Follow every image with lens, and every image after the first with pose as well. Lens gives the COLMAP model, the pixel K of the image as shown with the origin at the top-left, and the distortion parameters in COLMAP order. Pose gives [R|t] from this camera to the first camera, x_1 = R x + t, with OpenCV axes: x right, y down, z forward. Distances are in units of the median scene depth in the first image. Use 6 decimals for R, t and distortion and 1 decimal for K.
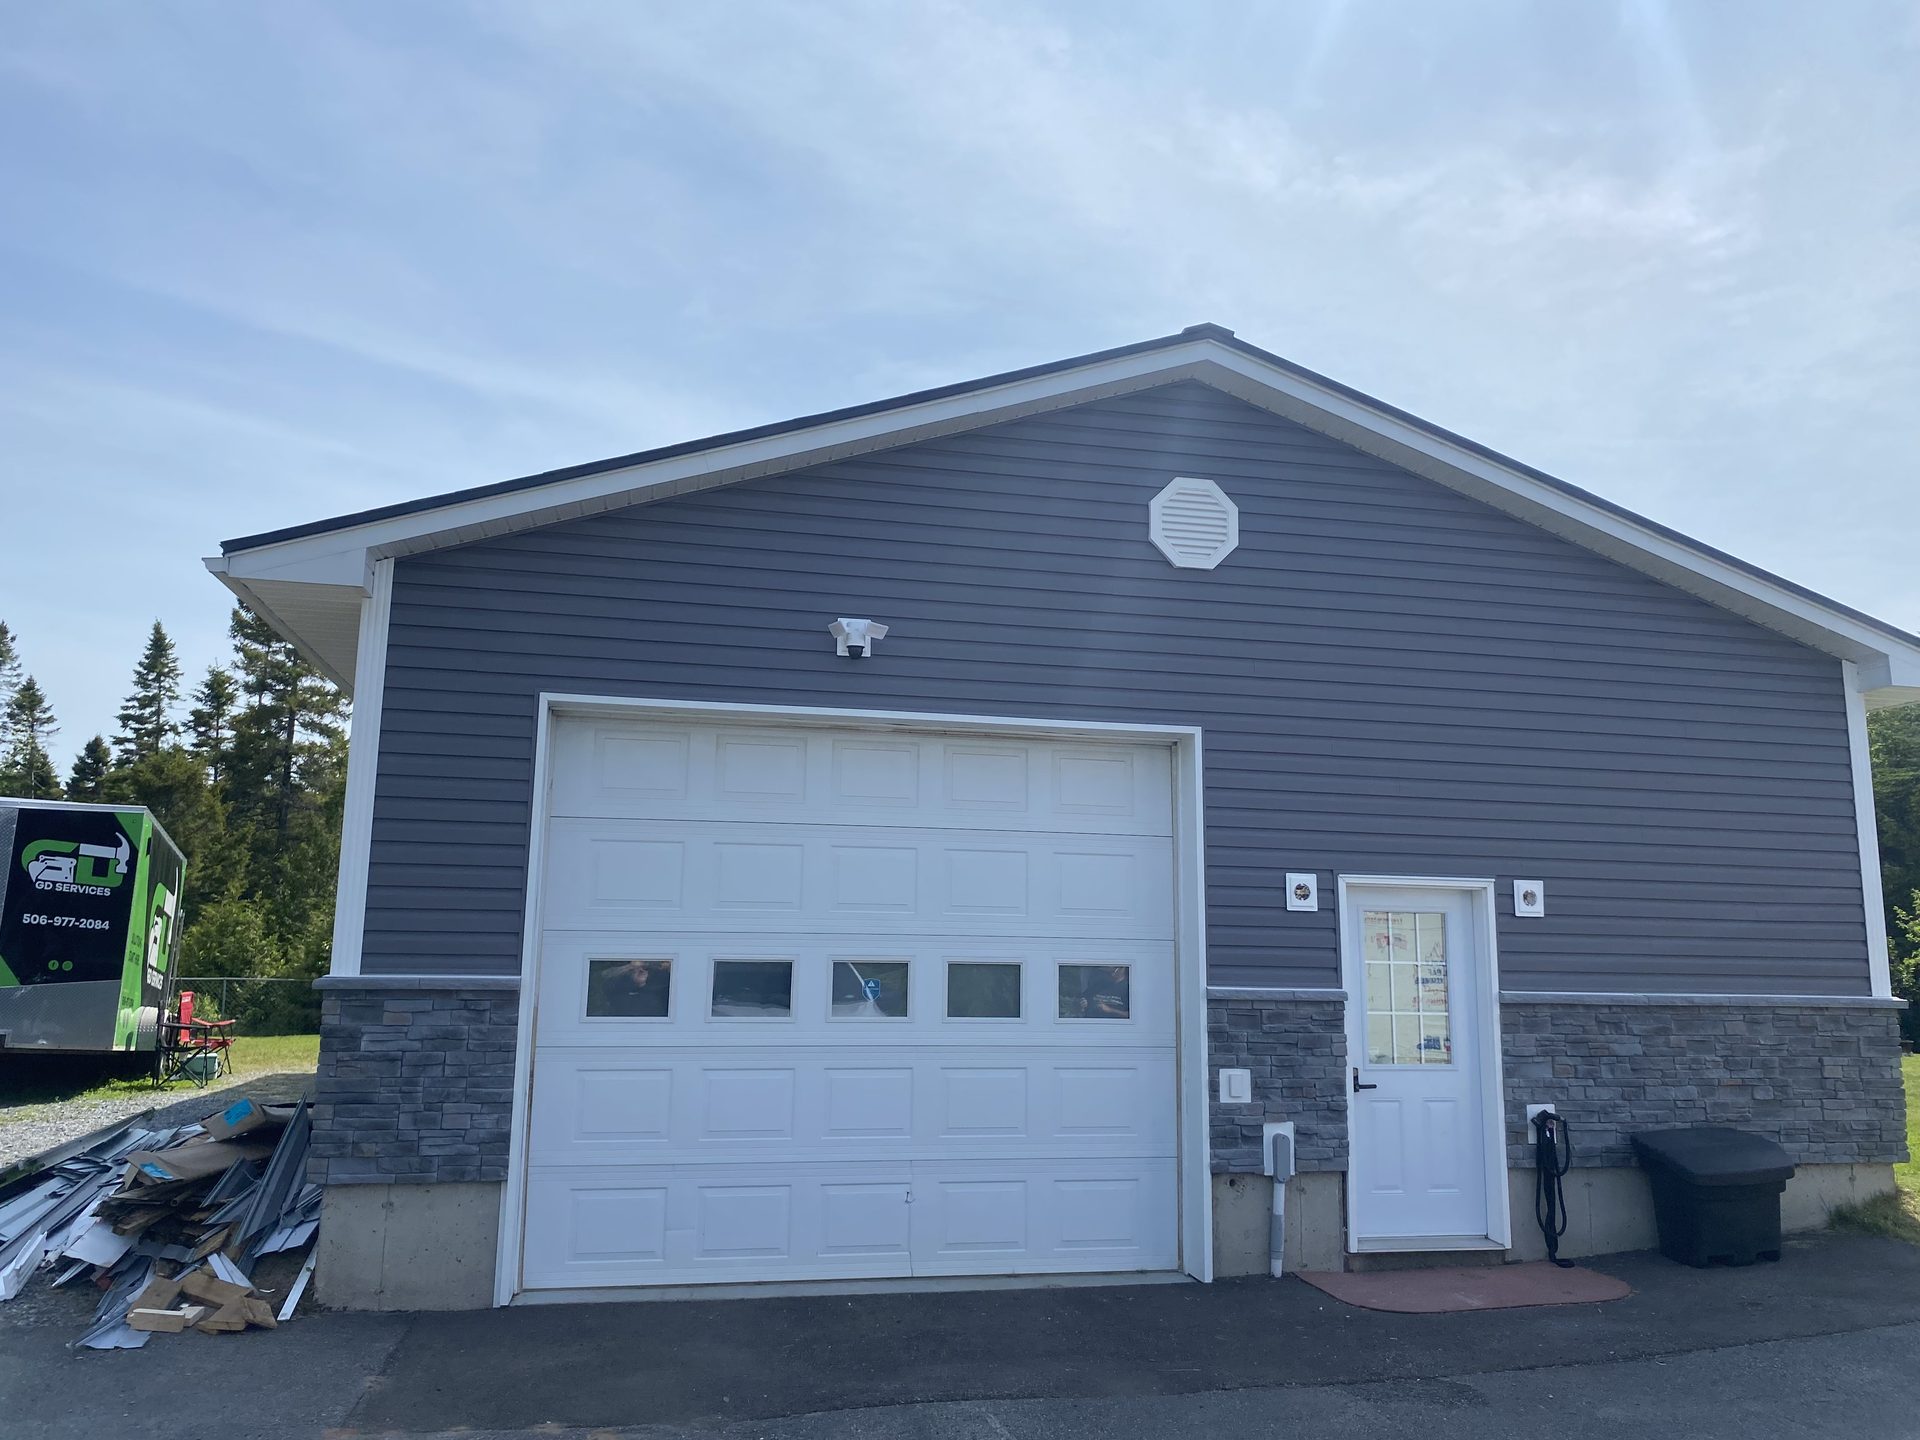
lens RADIAL K [[1453.1, 0, 960.0], [0, 1453.1, 720.0], [0, 0, 1]] dist [0.031067, 0.002611]
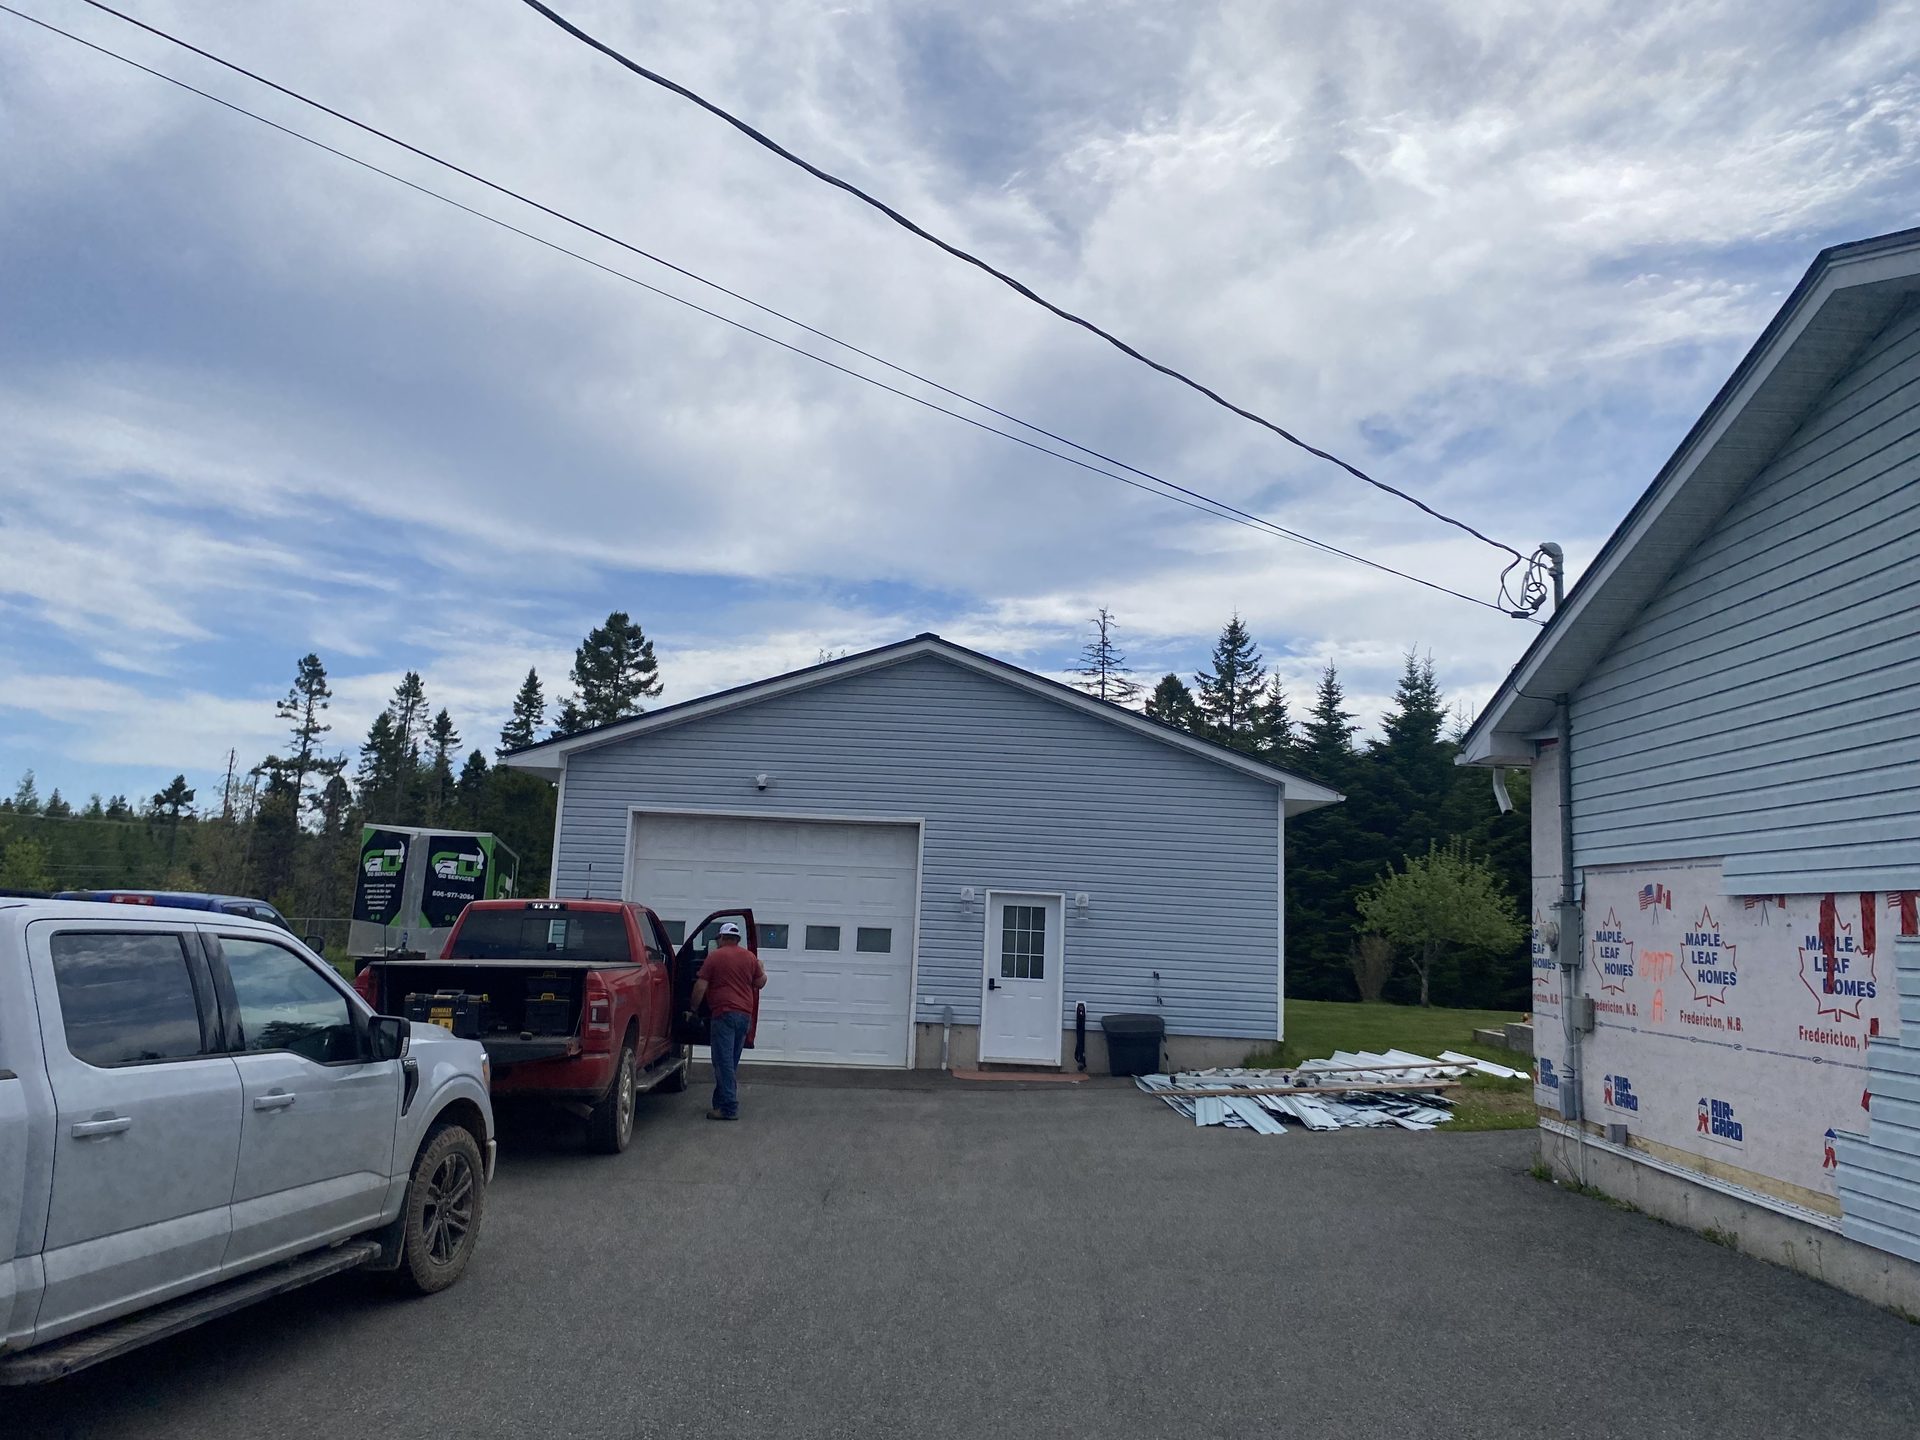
lens RADIAL K [[1286.6, 0, 960.0], [0, 1286.6, 720.0], [0, 0, 1]] dist [0.080583, 0.000484]
pose [[0.982465, -0.003204, -0.186419, 0.361163], [0.003432, 0.999994, 0.000899, -0.090314], [0.186415, -0.001524, 0.982470, -0.548780]]
